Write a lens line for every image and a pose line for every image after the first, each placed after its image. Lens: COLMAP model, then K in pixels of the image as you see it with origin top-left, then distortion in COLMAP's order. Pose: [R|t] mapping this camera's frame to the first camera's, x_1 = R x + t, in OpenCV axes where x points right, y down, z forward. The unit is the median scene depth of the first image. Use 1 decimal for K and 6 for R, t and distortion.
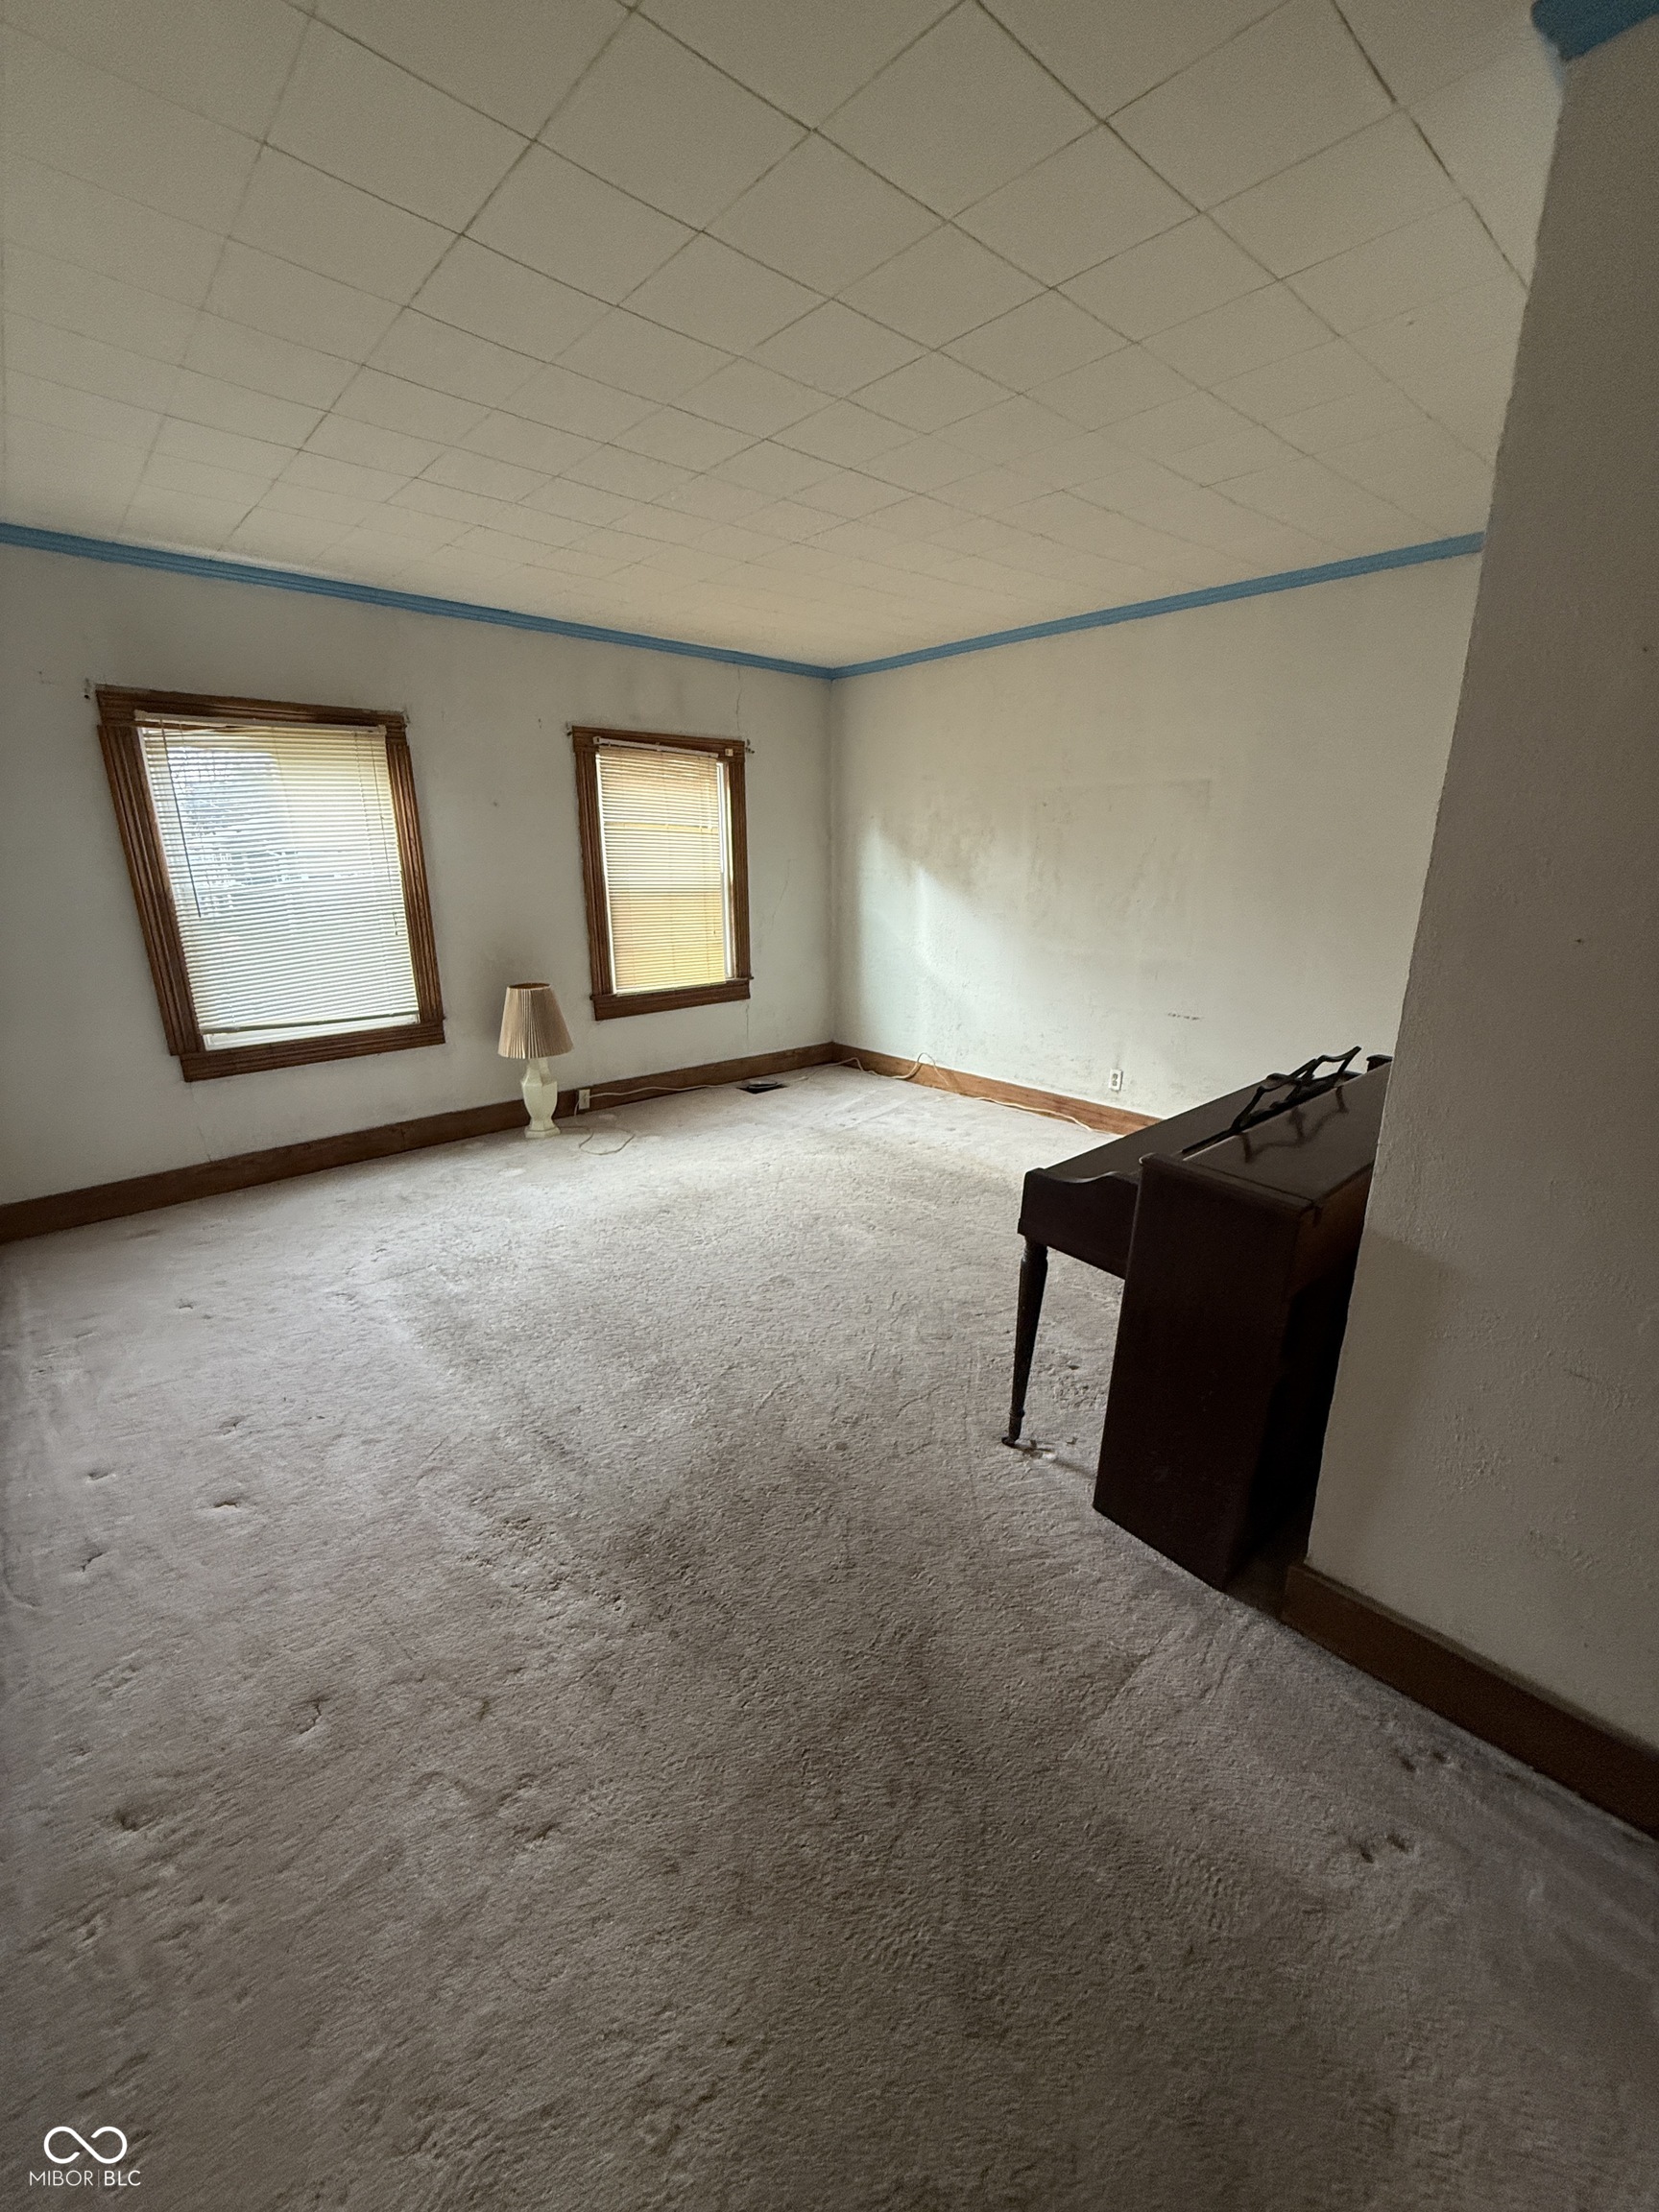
lens RADIAL K [[881.8, 0, 830.3], [0, 881.8, 1106.7], [0, 0, 1]] dist [0.001319, 0.000511]
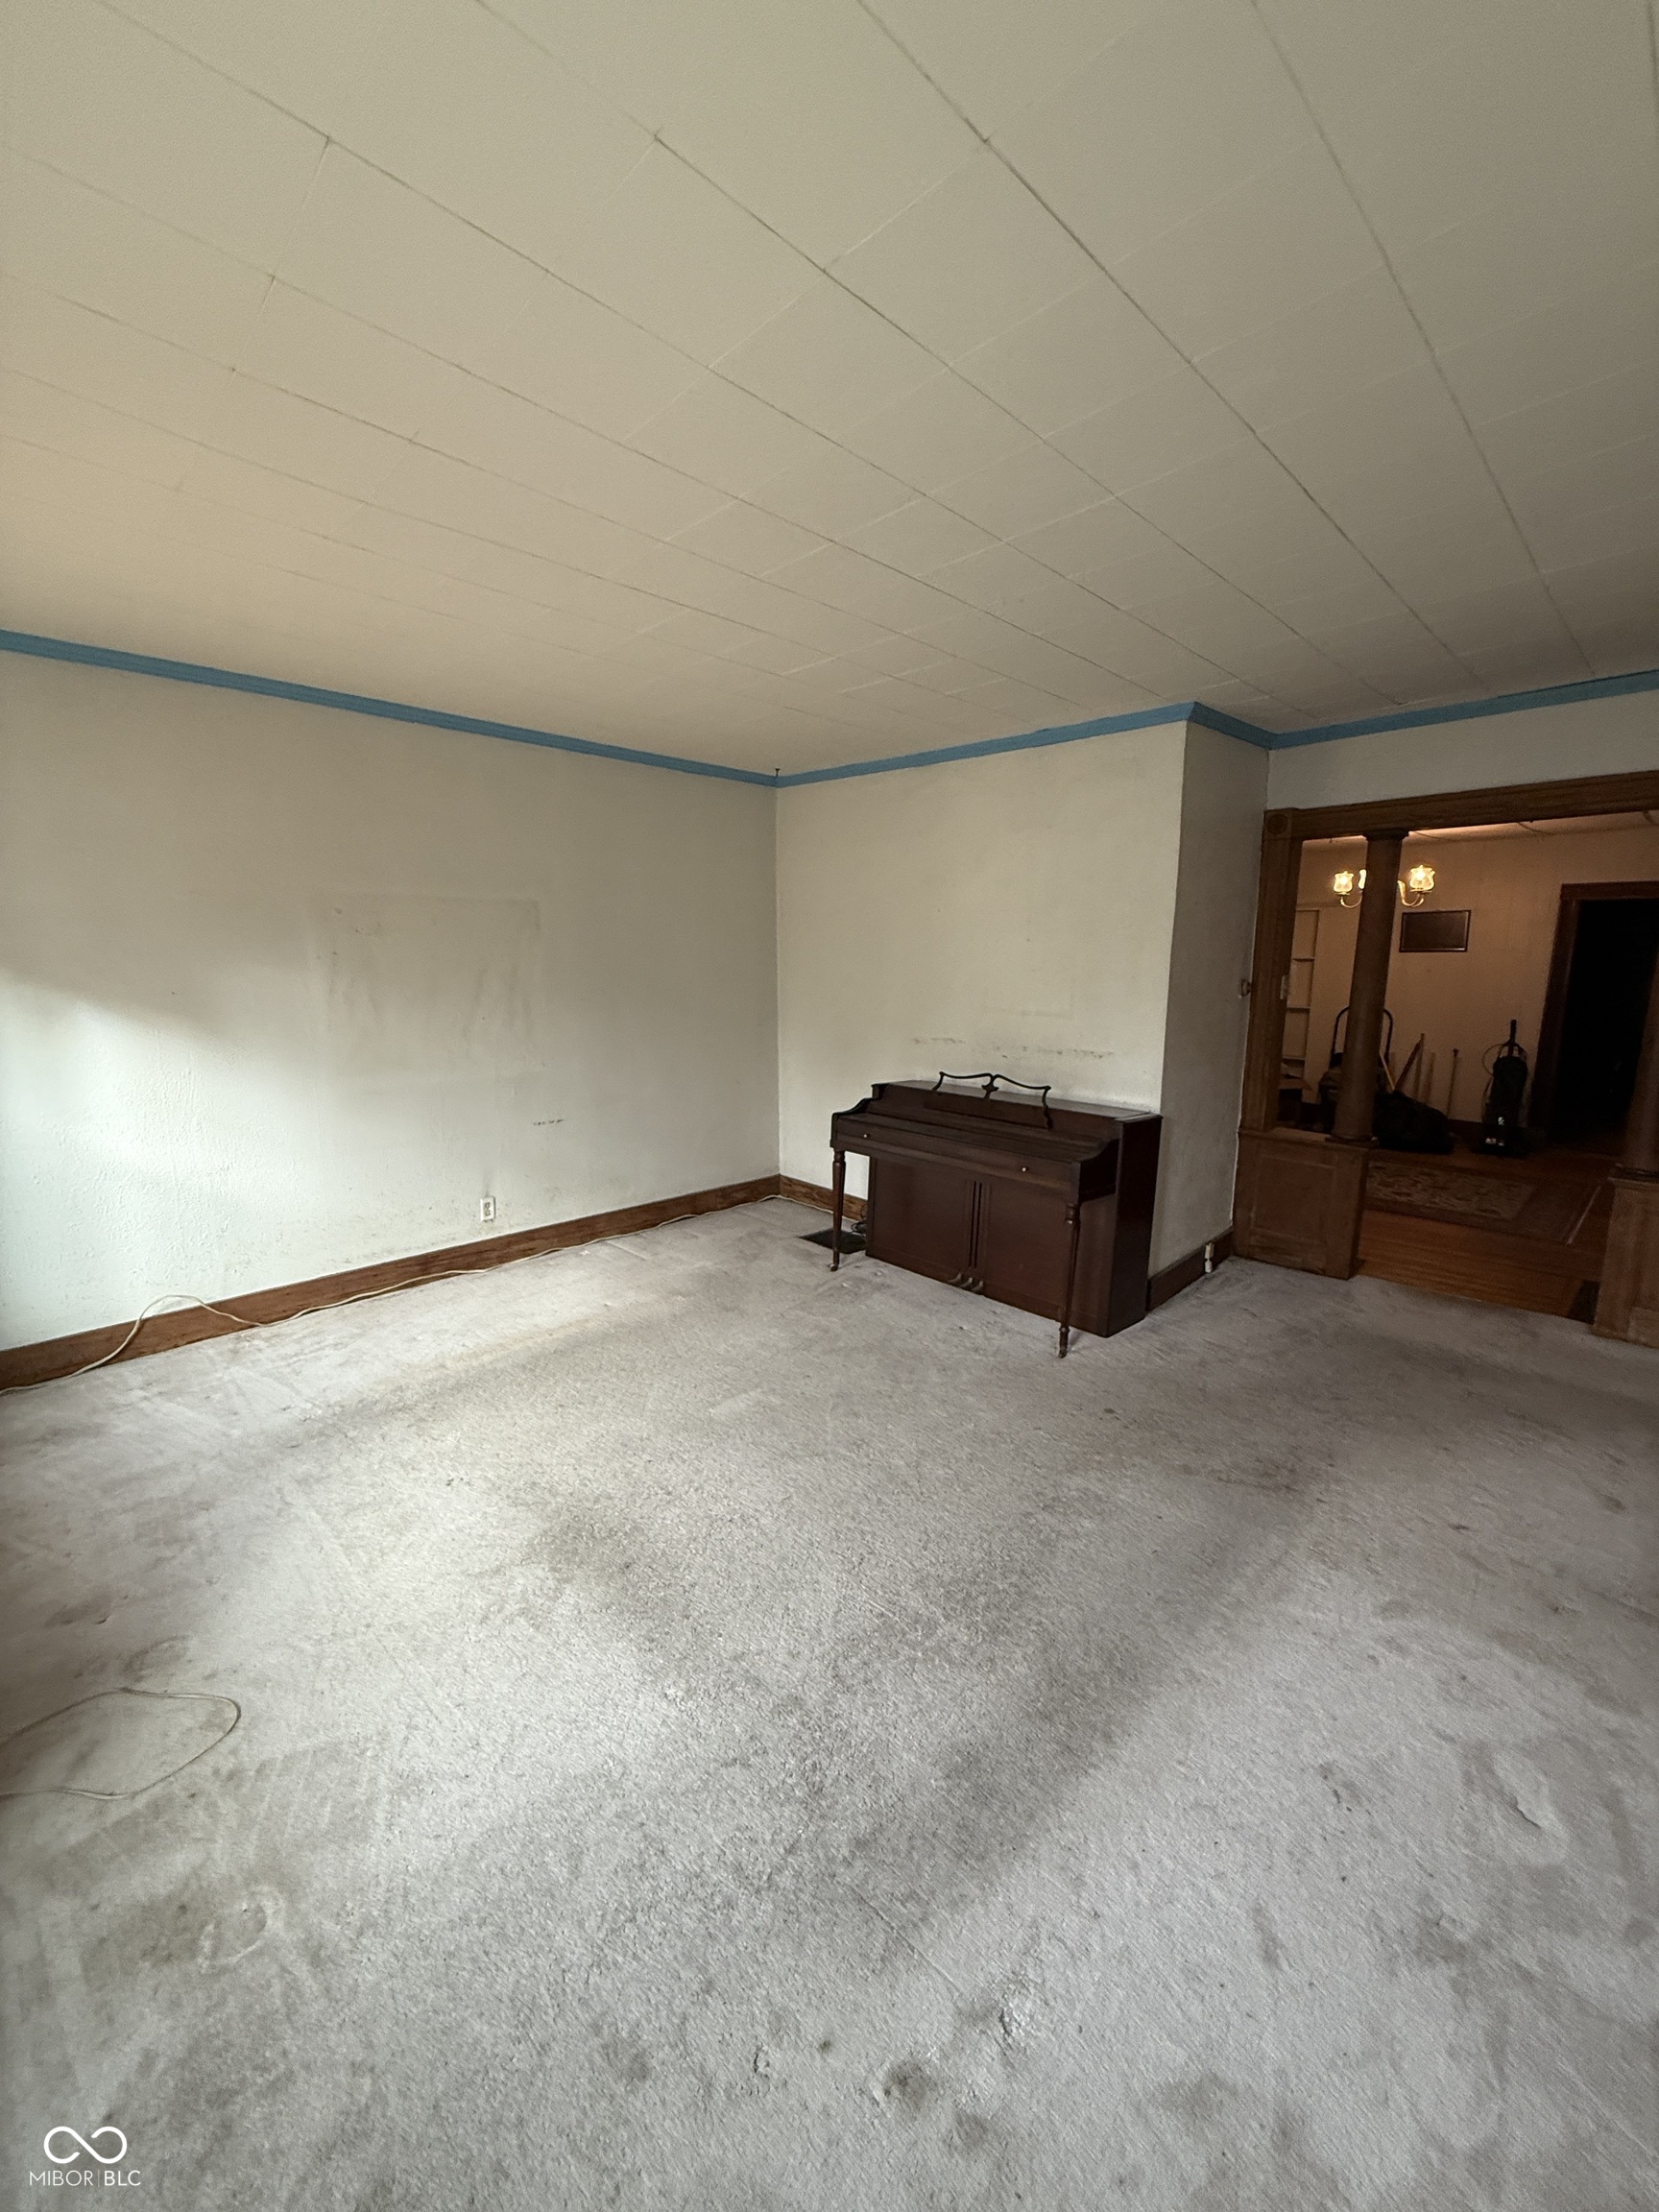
lens RADIAL K [[881.8, 0, 833.2], [0, 881.8, 1098.7], [0, 0, 1]] dist [0.001319, 0.000511]
pose [[-0.059986, -0.153686, 0.986297, -0.632436], [0.283543, 0.944752, 0.164457, -0.202921], [-0.957081, 0.289523, -0.013095, 0.685107]]
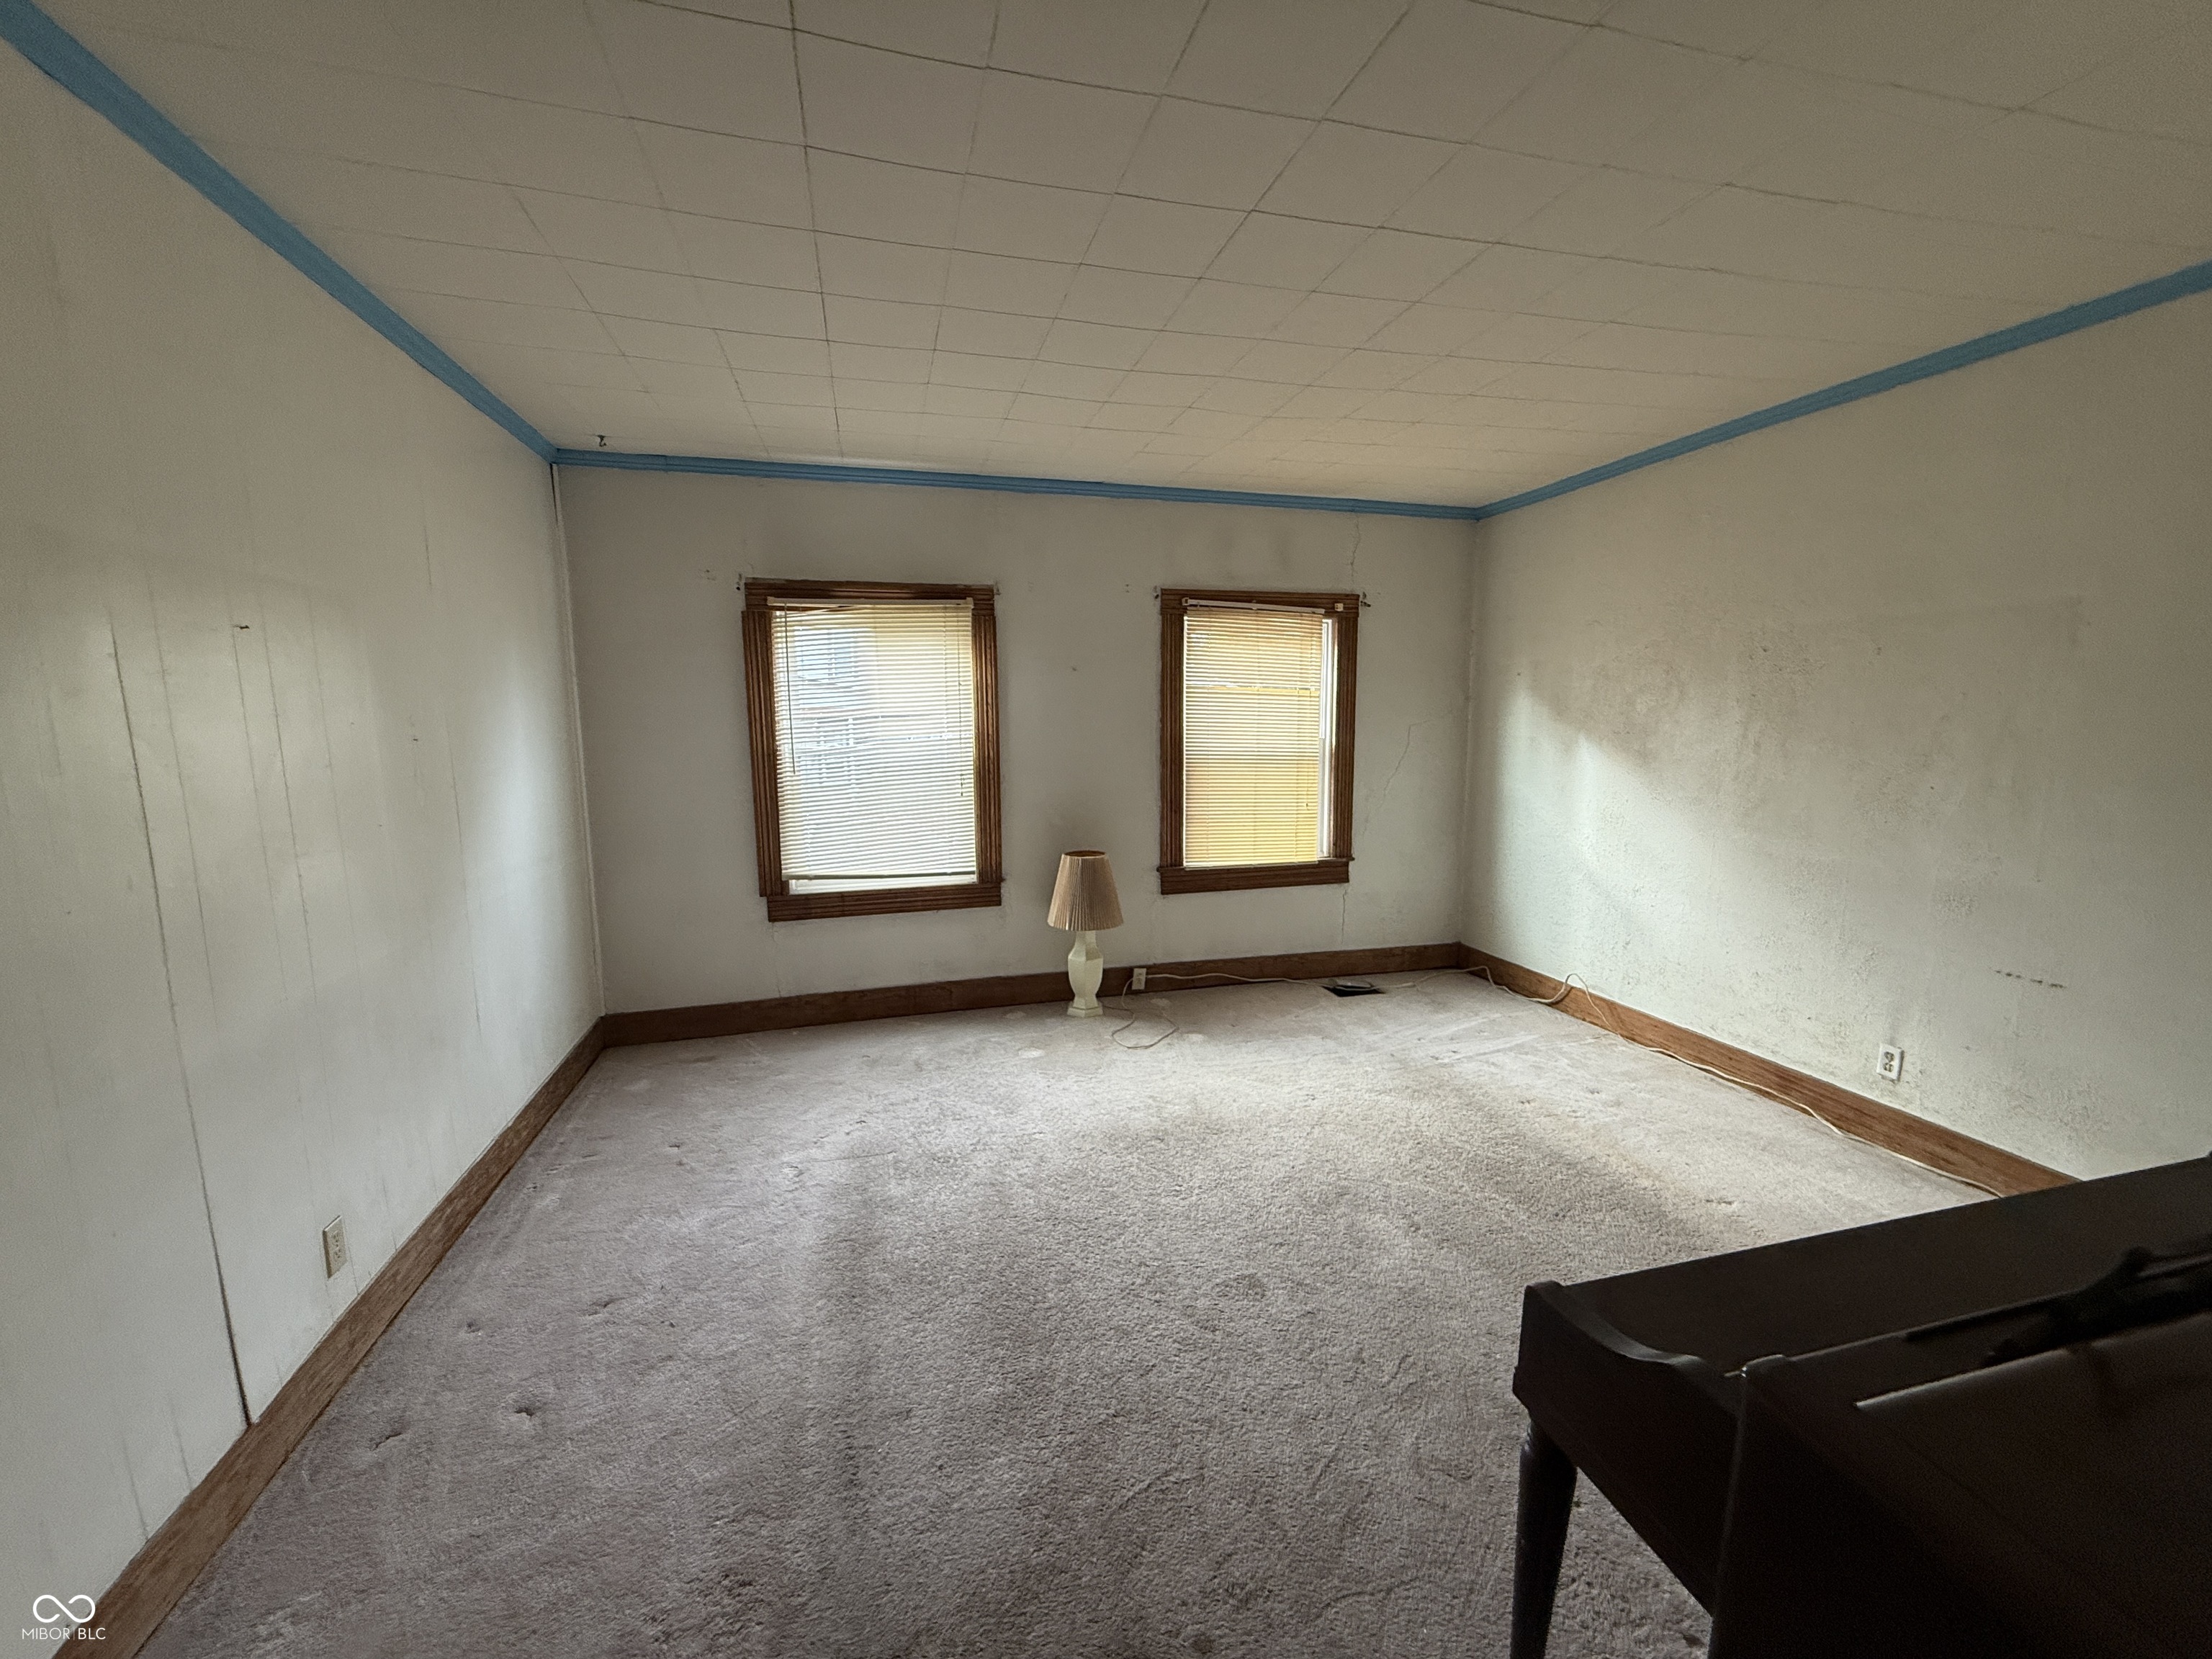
lens RADIAL K [[881.8, 0, 1105.3], [0, 881.8, 831.8], [0, 0, 1]] dist [0.001319, 0.000511]
pose [[0.889715, 0.056700, -0.452982, 0.107676], [-0.125344, 0.984464, -0.122965, -0.048234], [0.438972, 0.166182, 0.882999, 0.178163]]
